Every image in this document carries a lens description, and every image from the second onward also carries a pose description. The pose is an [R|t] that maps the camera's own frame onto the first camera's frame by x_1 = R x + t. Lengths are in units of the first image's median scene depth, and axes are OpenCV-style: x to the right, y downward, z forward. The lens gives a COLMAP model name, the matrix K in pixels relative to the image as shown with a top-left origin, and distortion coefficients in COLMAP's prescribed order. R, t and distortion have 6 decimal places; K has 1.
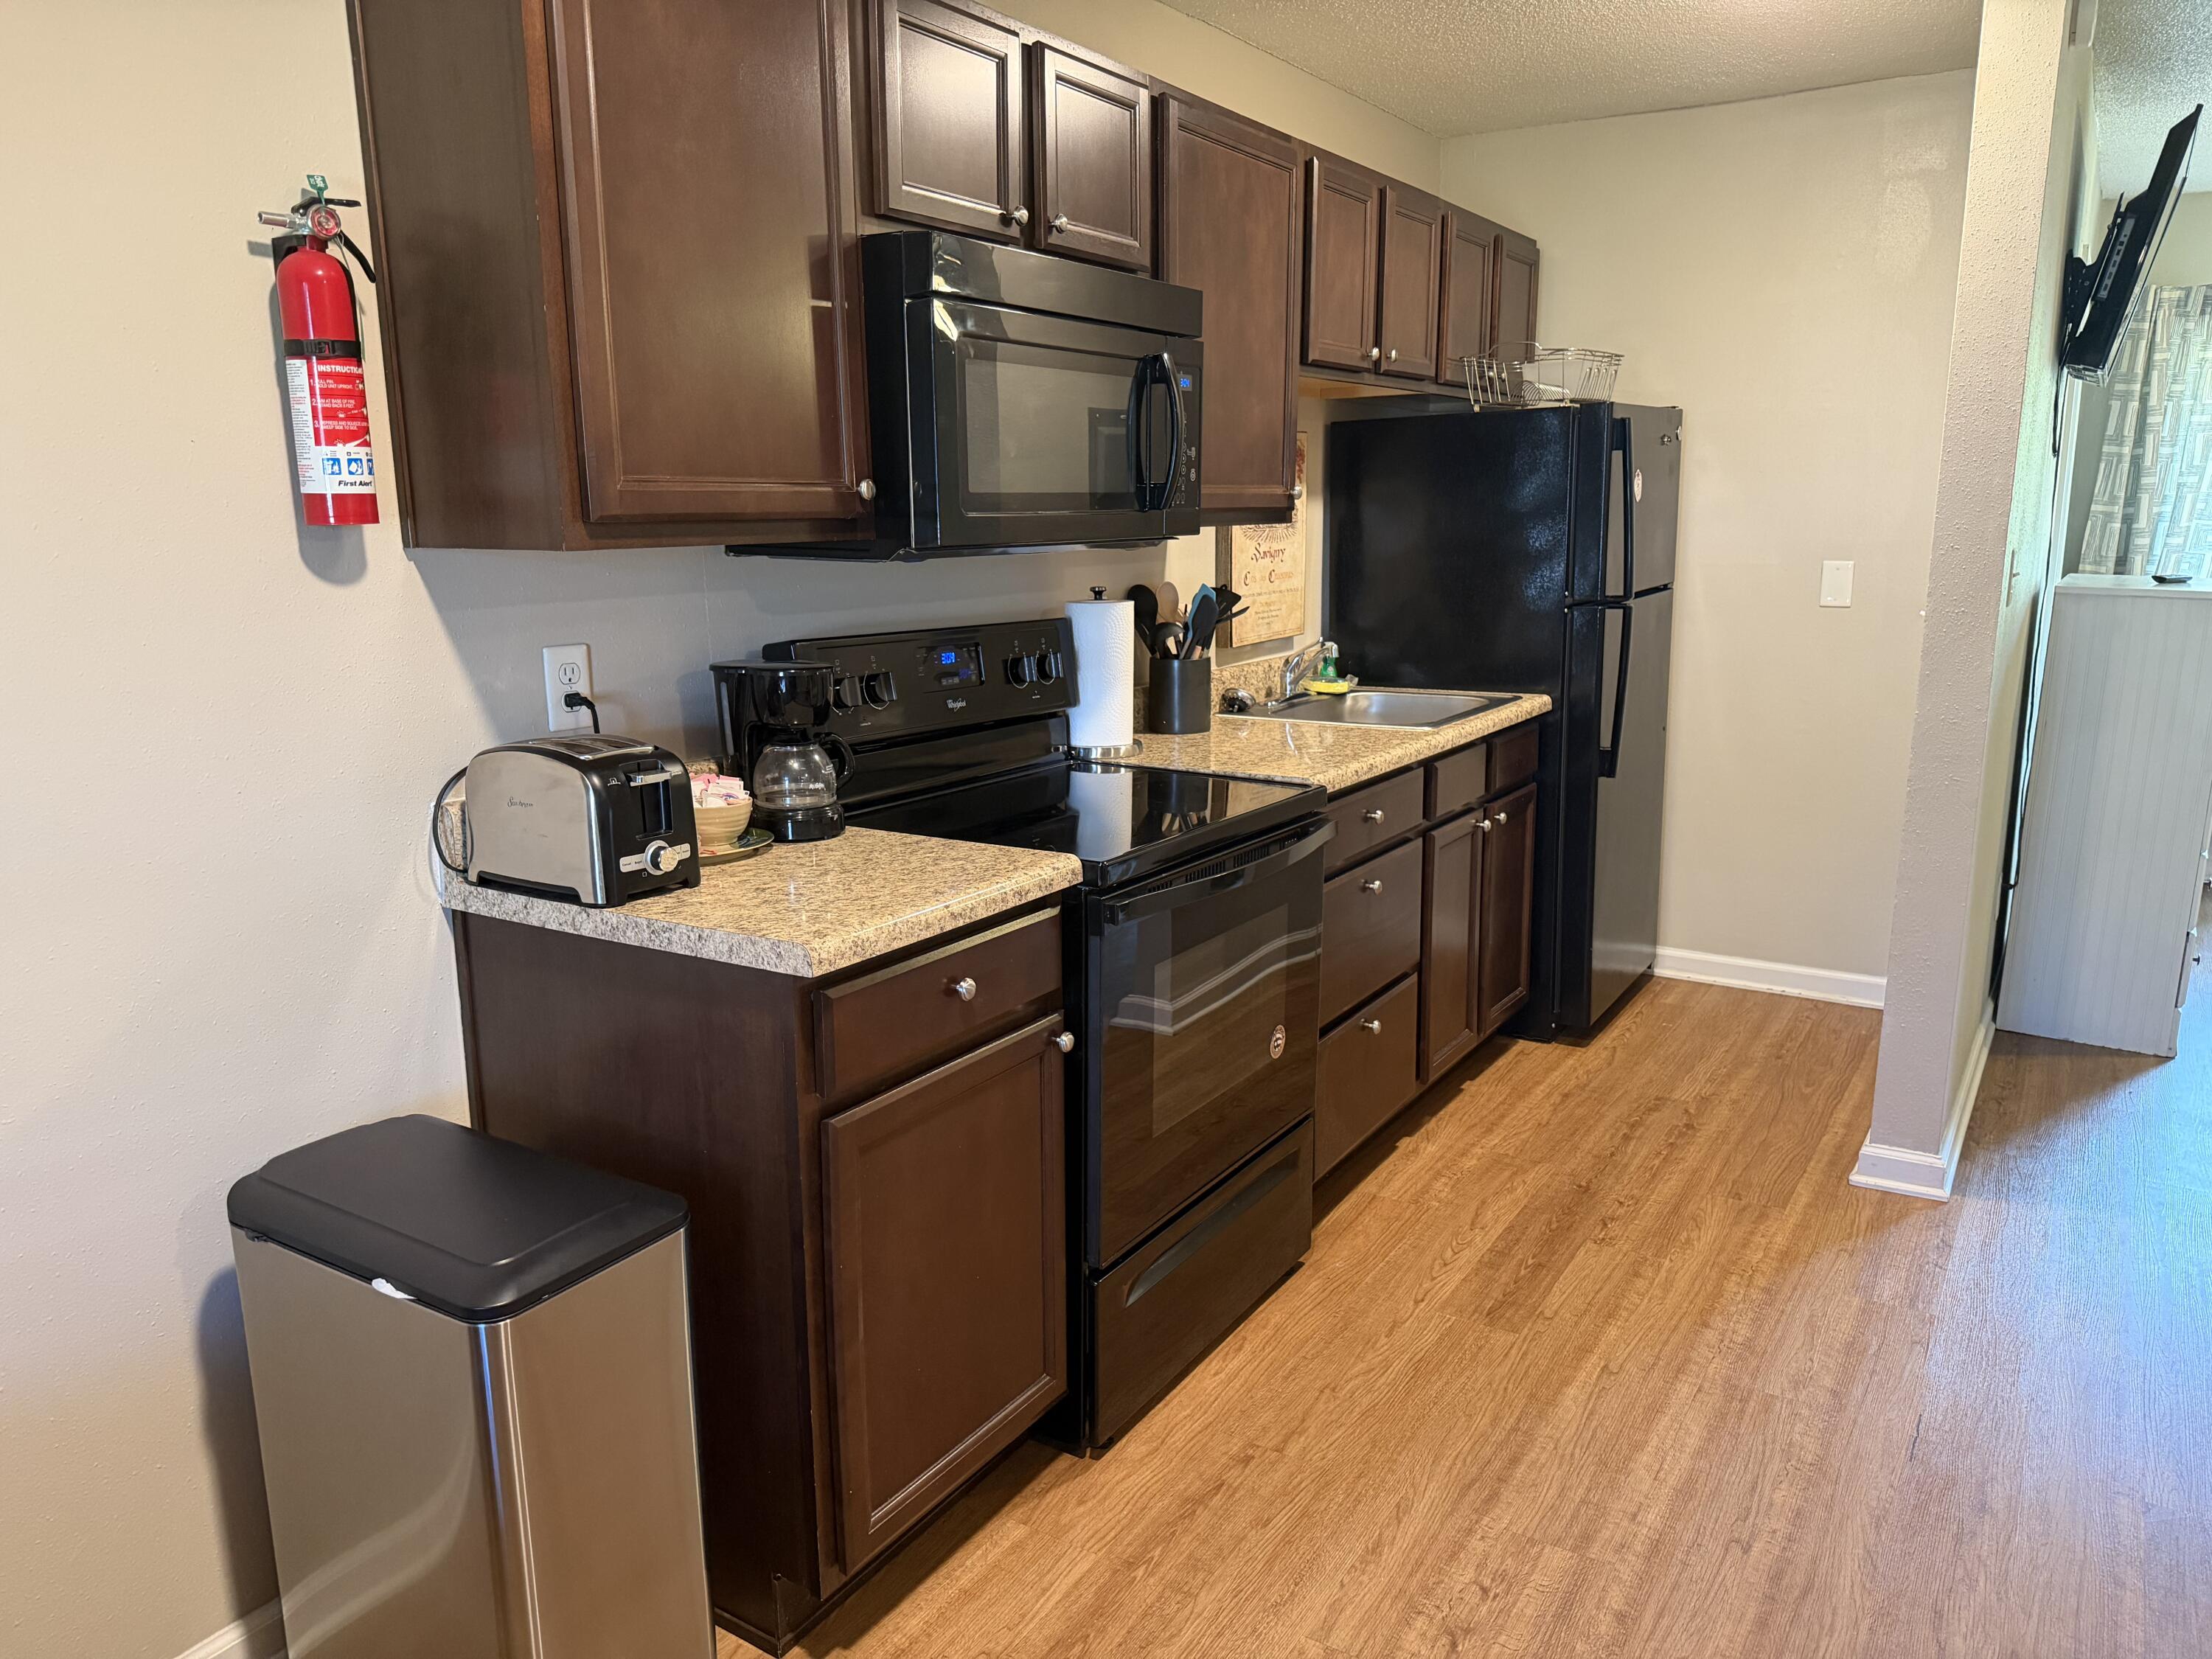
lens RADIAL K [[1551.8, 0, 1095.6], [0, 1551.8, 830.5], [0, 0, 1]] dist [0.094280, -0.135744]
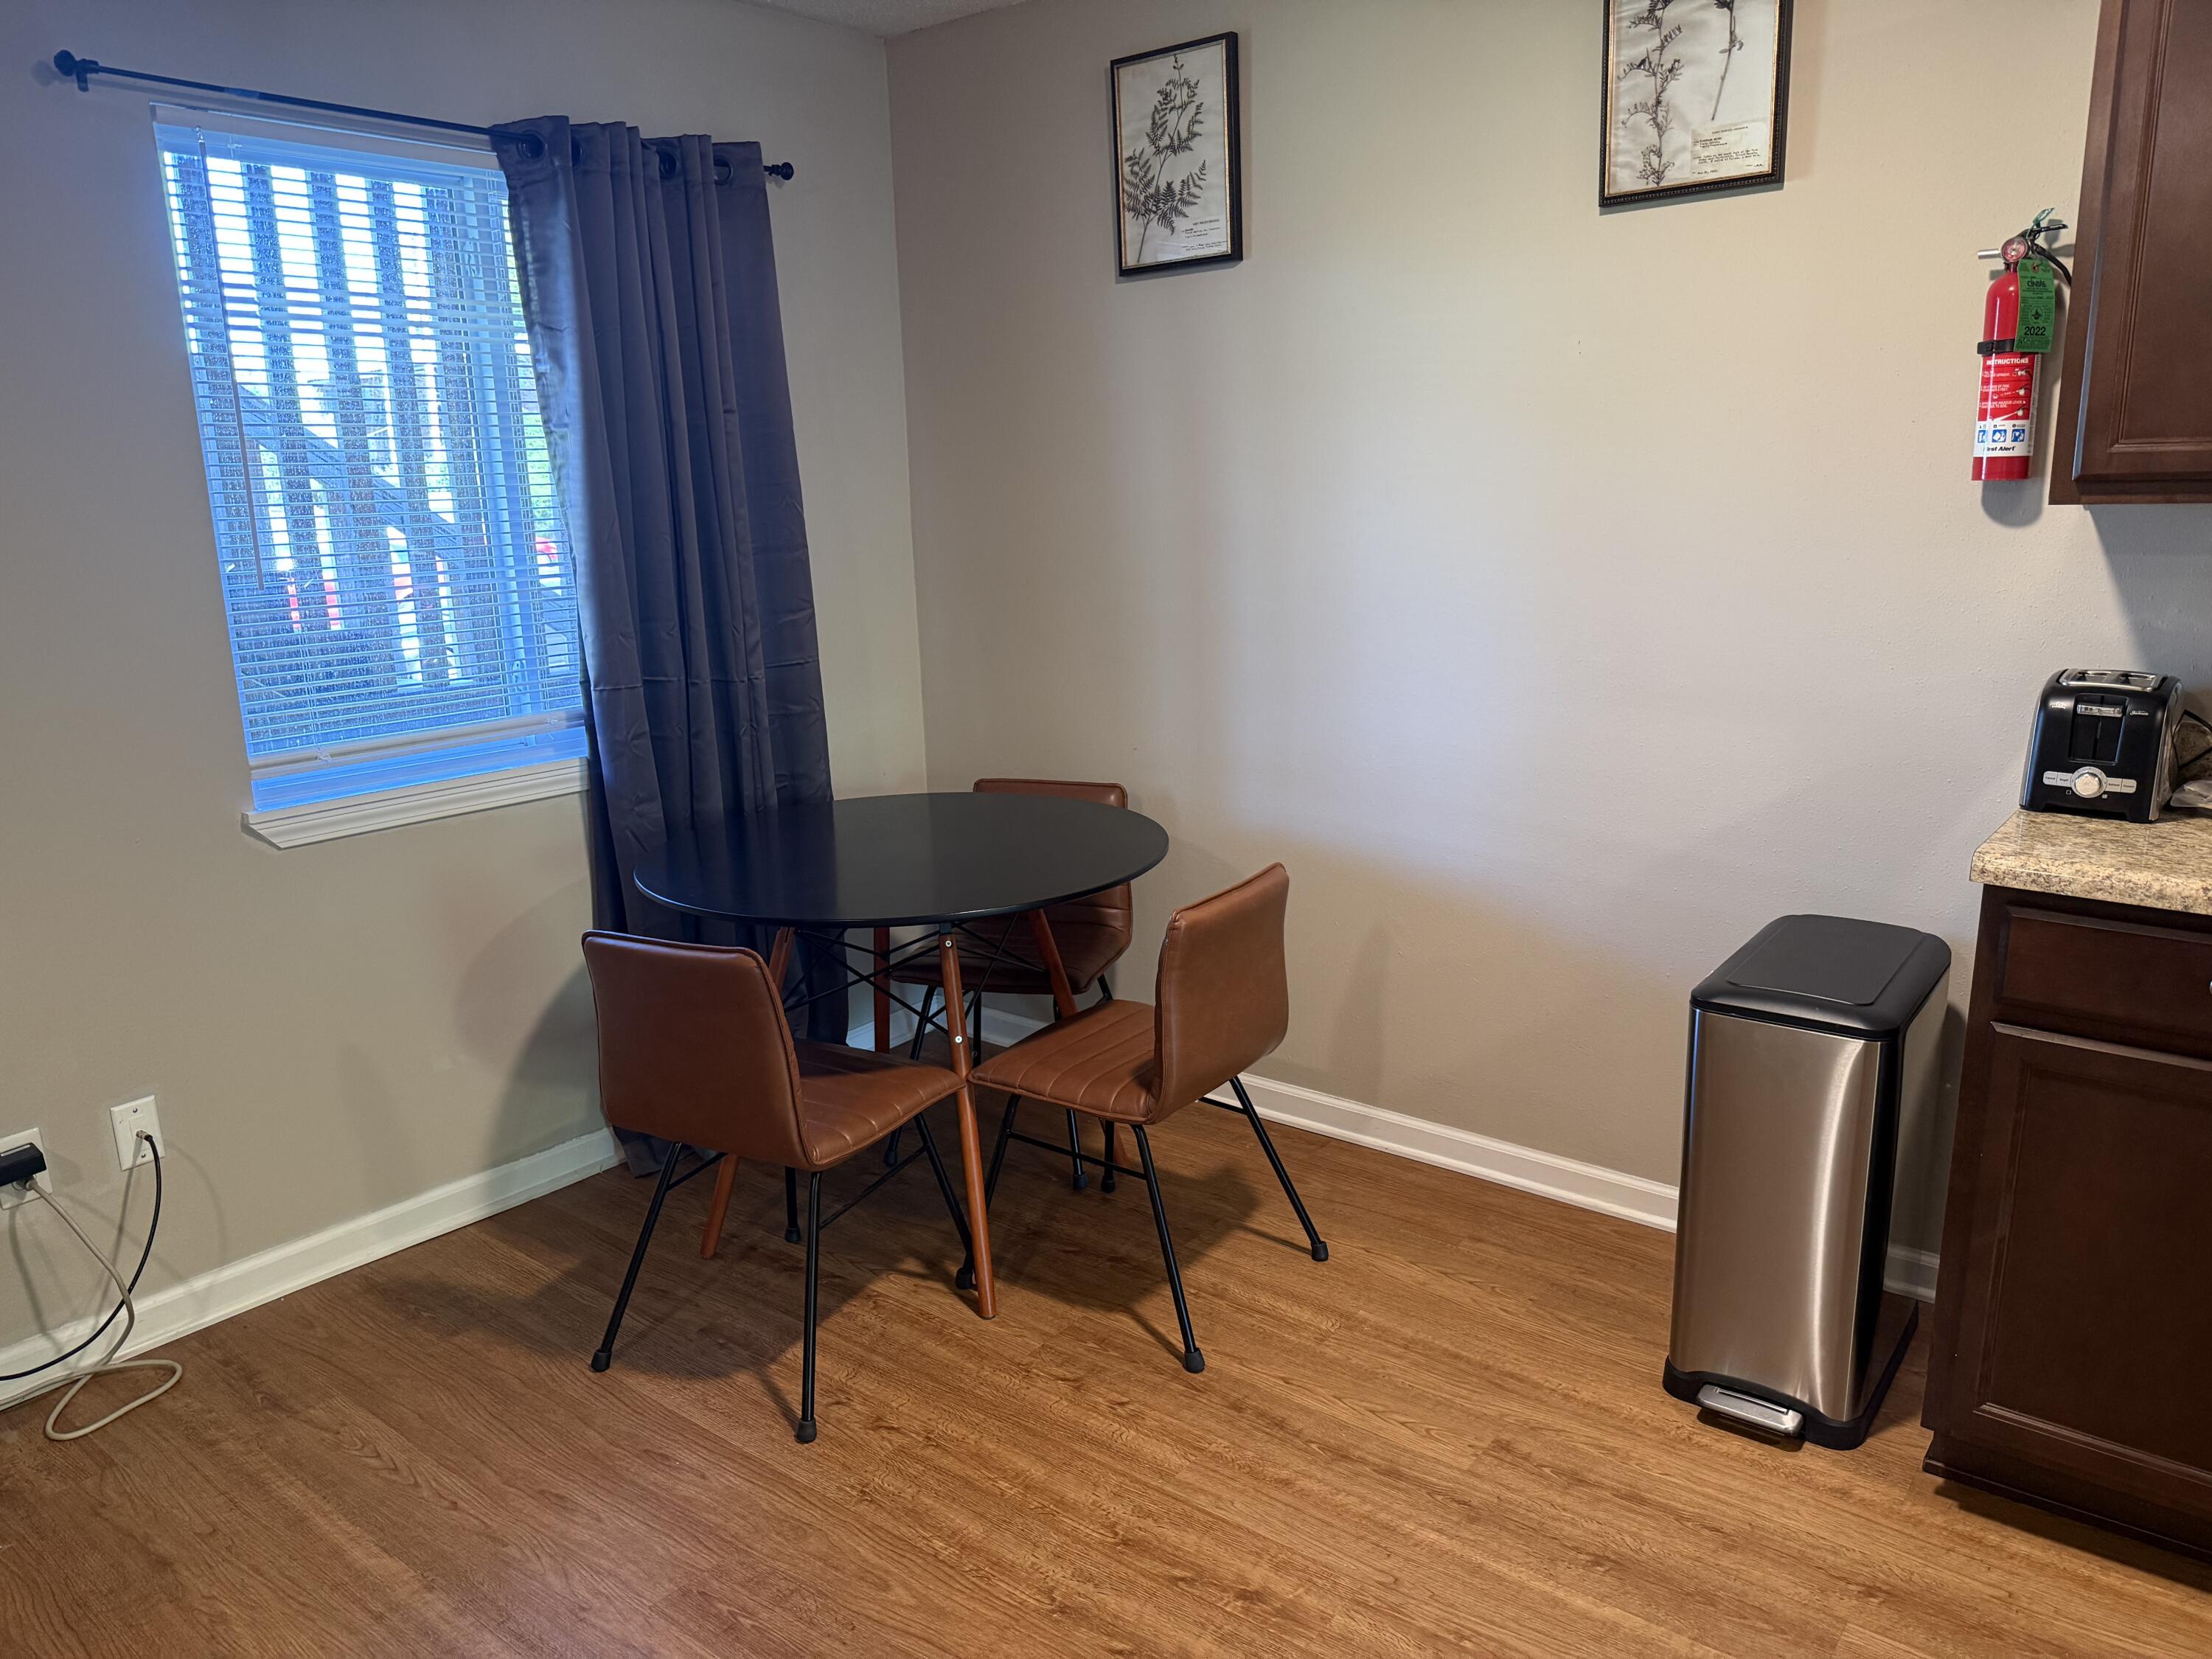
lens RADIAL K [[1543.6, 0, 1106.0], [0, 1543.6, 829.5], [0, 0, 1]] dist [0.002746, -0.033740]
pose [[-0.095733, 0.229272, -0.968643, 0.701876], [-0.182445, 0.952586, 0.243503, -0.073665], [0.978544, 0.200035, -0.049364, 0.312013]]
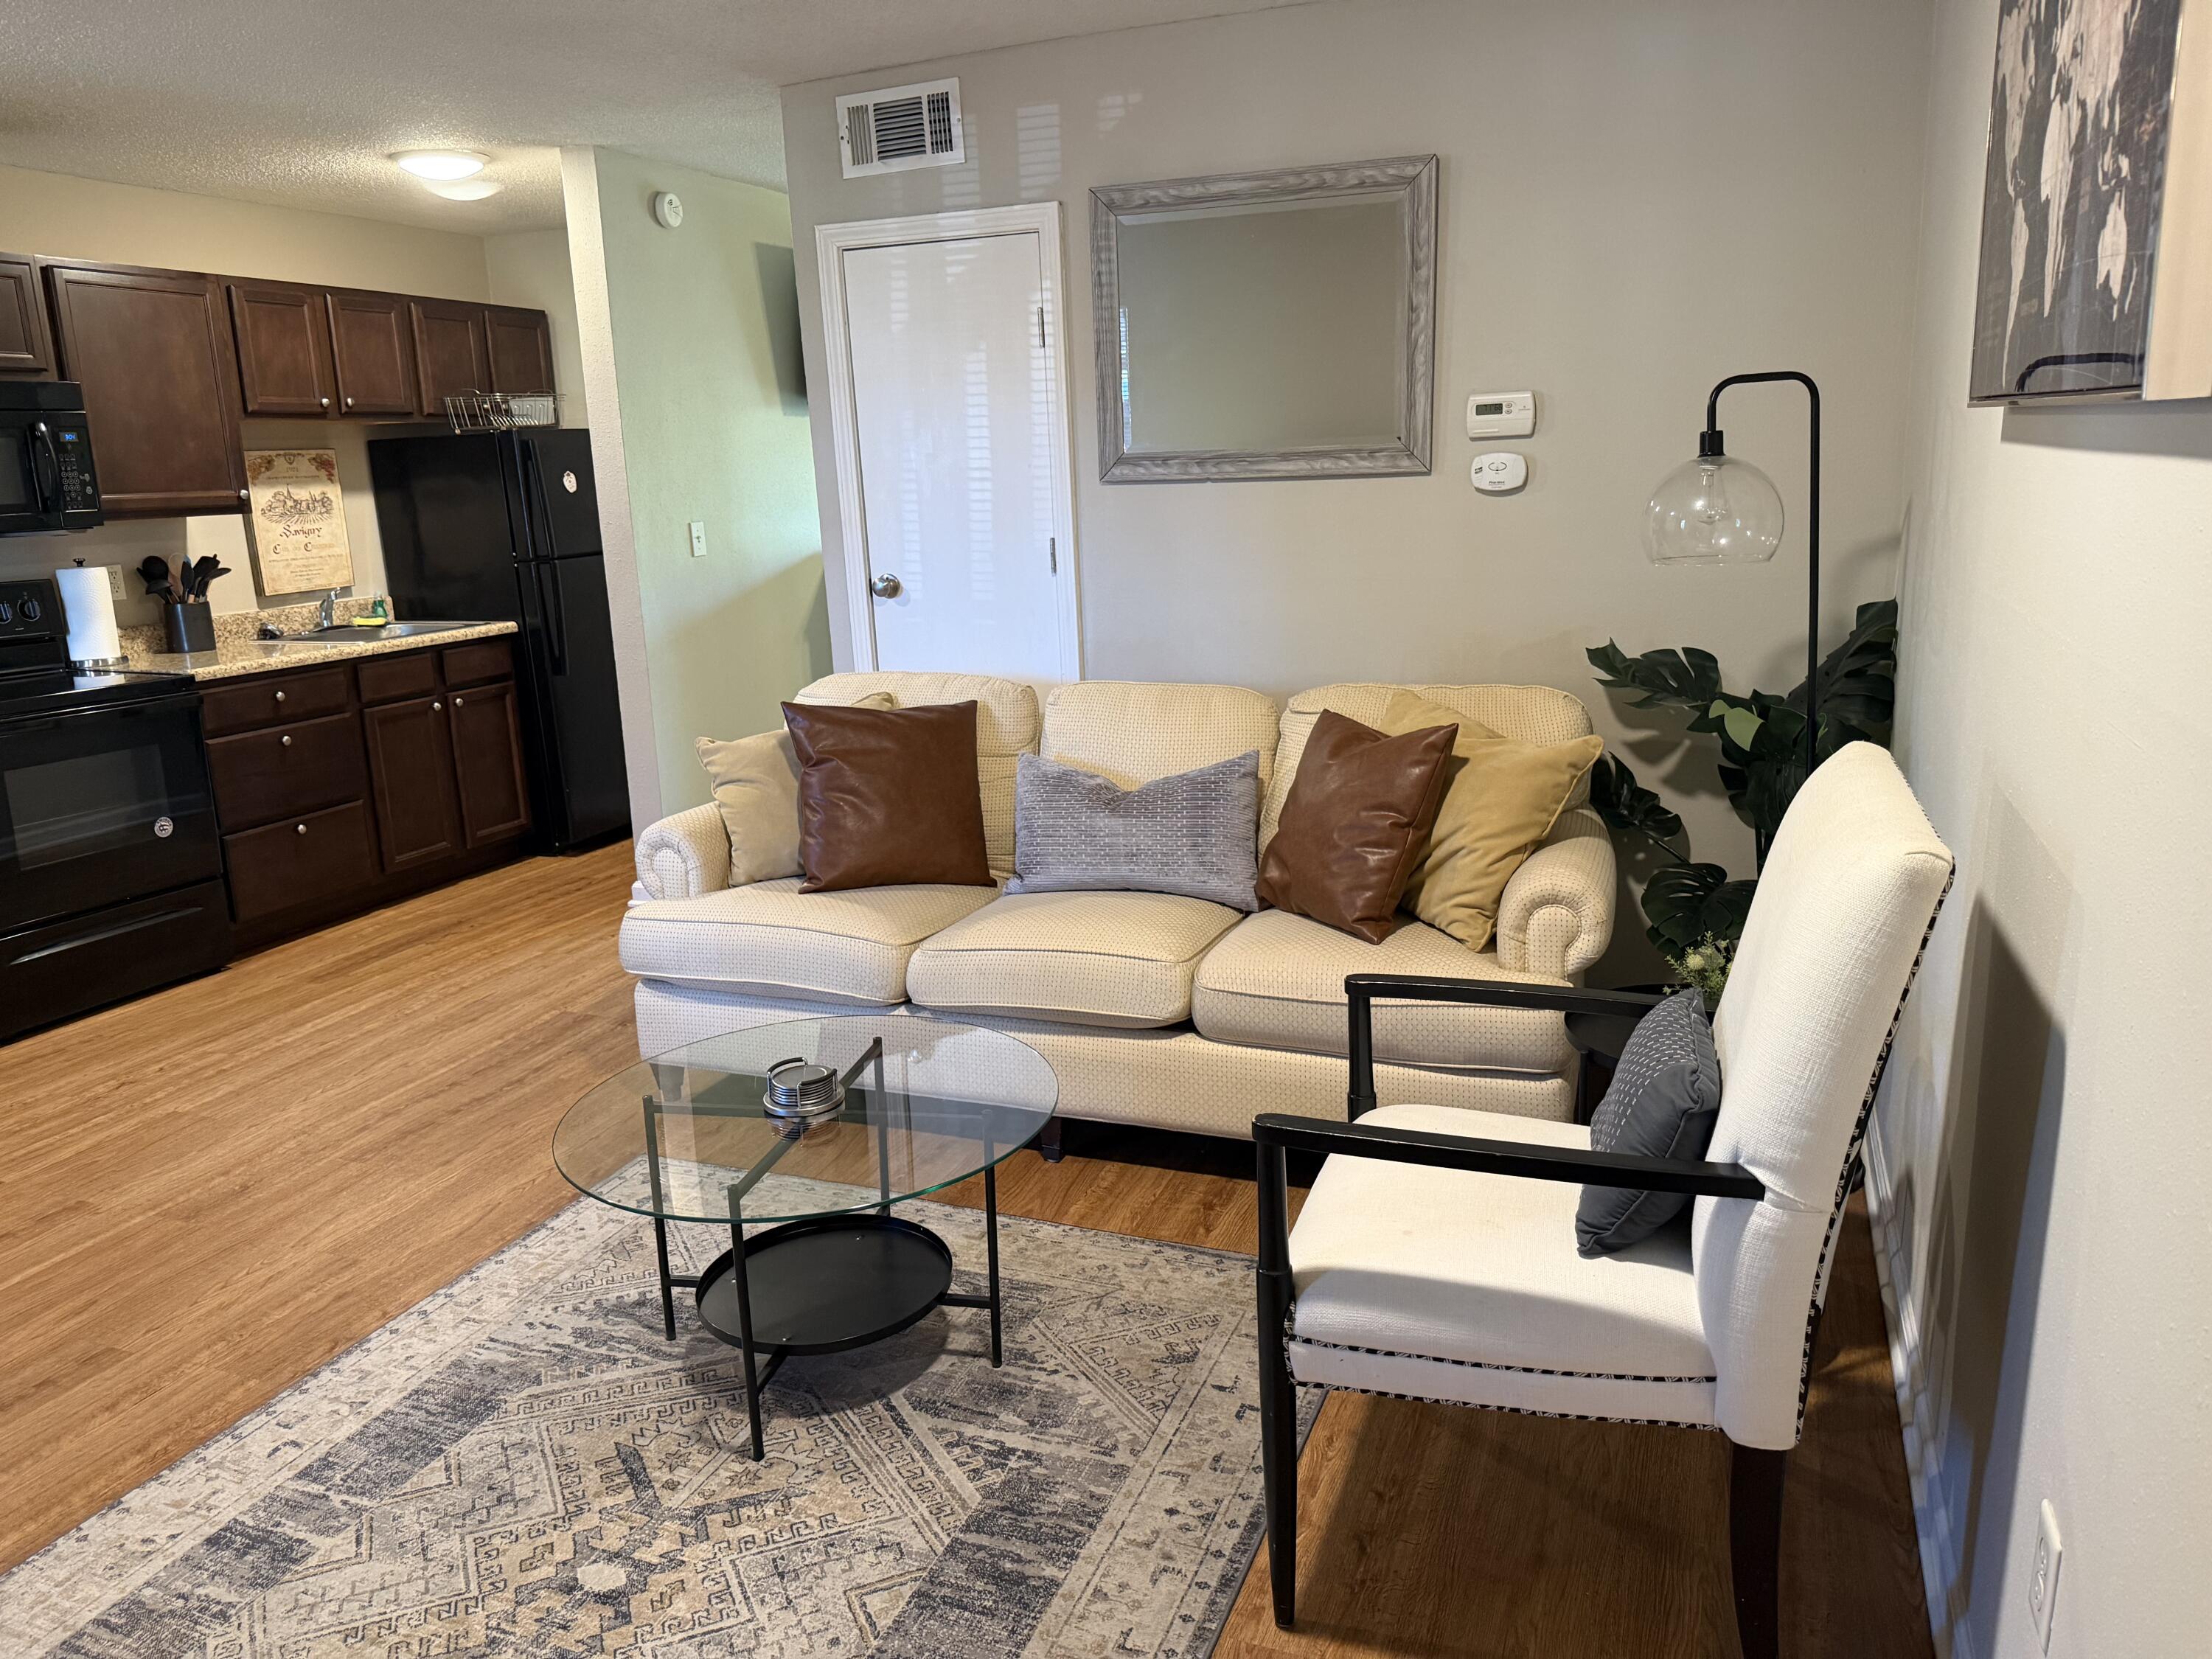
lens RADIAL K [[1564.8, 0, 1099.7], [0, 1564.8, 832.0], [0, 0, 1]] dist [0.008724, -0.012629]
pose [[0.982307, -0.061848, 0.176772, 0.938201], [0.057430, 0.997899, 0.030004, 0.171670], [-0.178256, -0.019321, 0.983794, -0.983518]]
